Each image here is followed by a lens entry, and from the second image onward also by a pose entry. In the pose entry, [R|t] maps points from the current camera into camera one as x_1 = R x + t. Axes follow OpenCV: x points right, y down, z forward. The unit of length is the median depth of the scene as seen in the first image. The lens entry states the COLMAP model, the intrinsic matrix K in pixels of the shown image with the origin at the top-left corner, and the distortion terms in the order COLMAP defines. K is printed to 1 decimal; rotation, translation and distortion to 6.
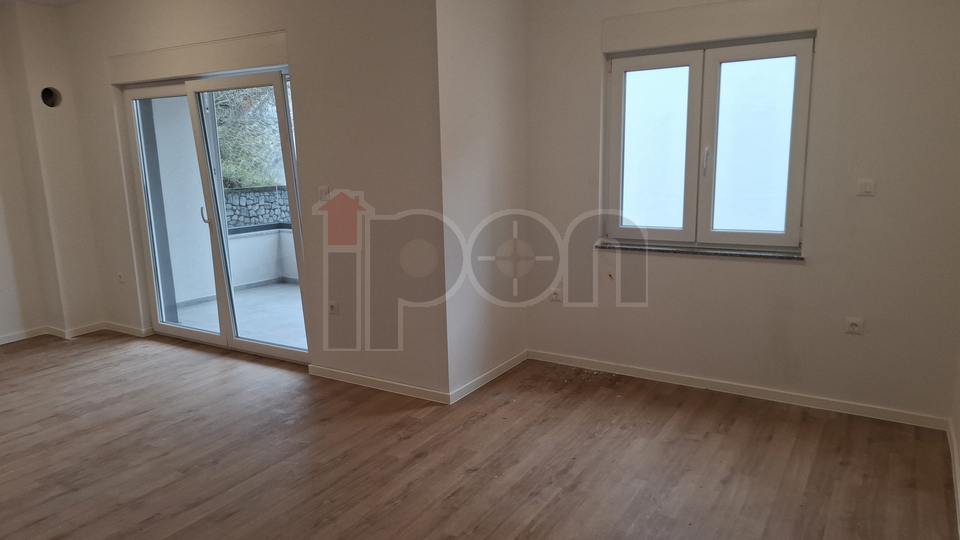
lens RADIAL K [[657.4, 0, 475.3], [0, 657.4, 274.8], [0, 0, 1]] dist [0.119073, -0.157815]
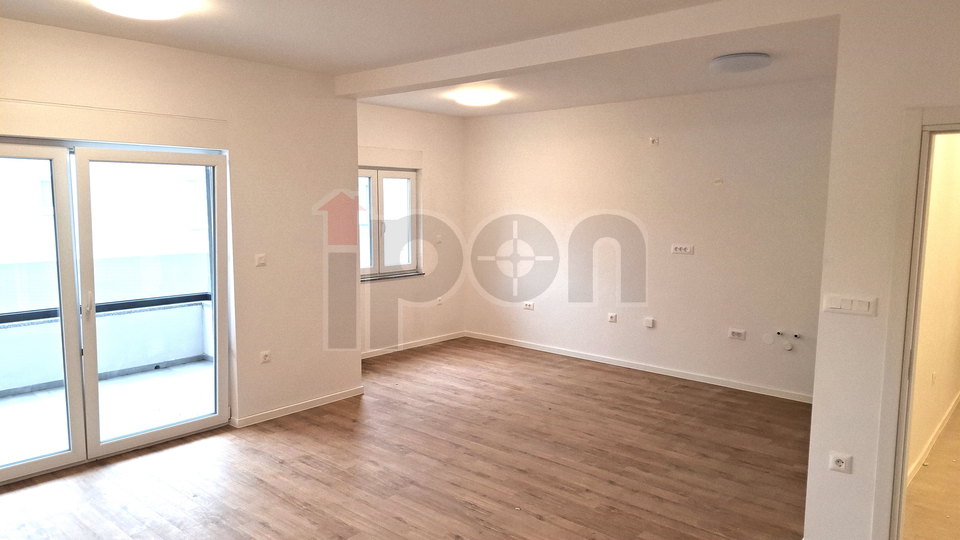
lens RADIAL K [[657.4, 0, 475.3], [0, 657.4, 274.8], [0, 0, 1]] dist [0.119073, -0.157815]
pose [[0.157406, -0.088254, 0.983582, -1.704979], [0.176335, 0.982504, 0.059938, -0.128487], [-0.971663, 0.164006, 0.170214, 0.549192]]
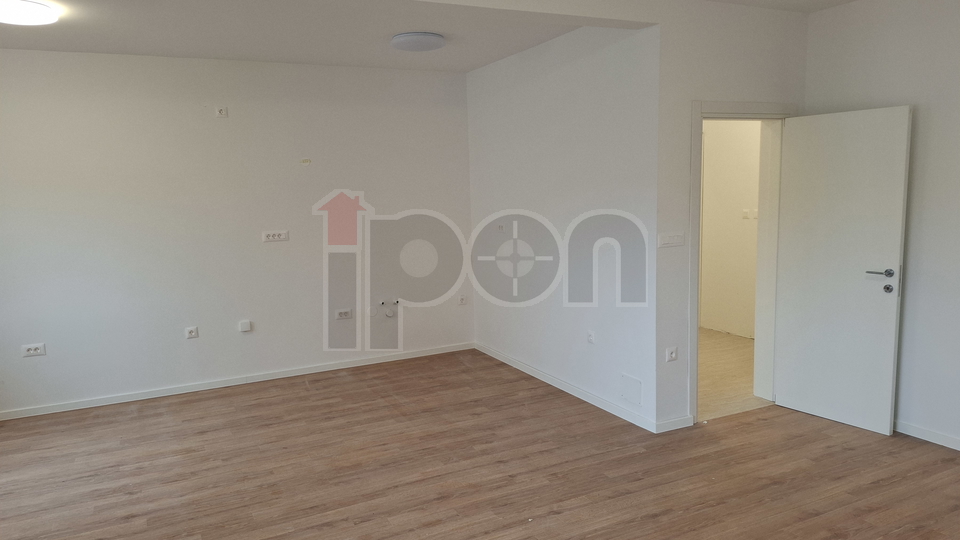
lens RADIAL K [[657.4, 0, 475.3], [0, 657.4, 274.8], [0, 0, 1]] dist [0.119073, -0.157815]
pose [[-0.853768, -0.018611, 0.520321, -1.061616], [0.147858, 0.949549, 0.276577, -0.285853], [-0.499218, 0.313066, -0.807943, 1.451376]]
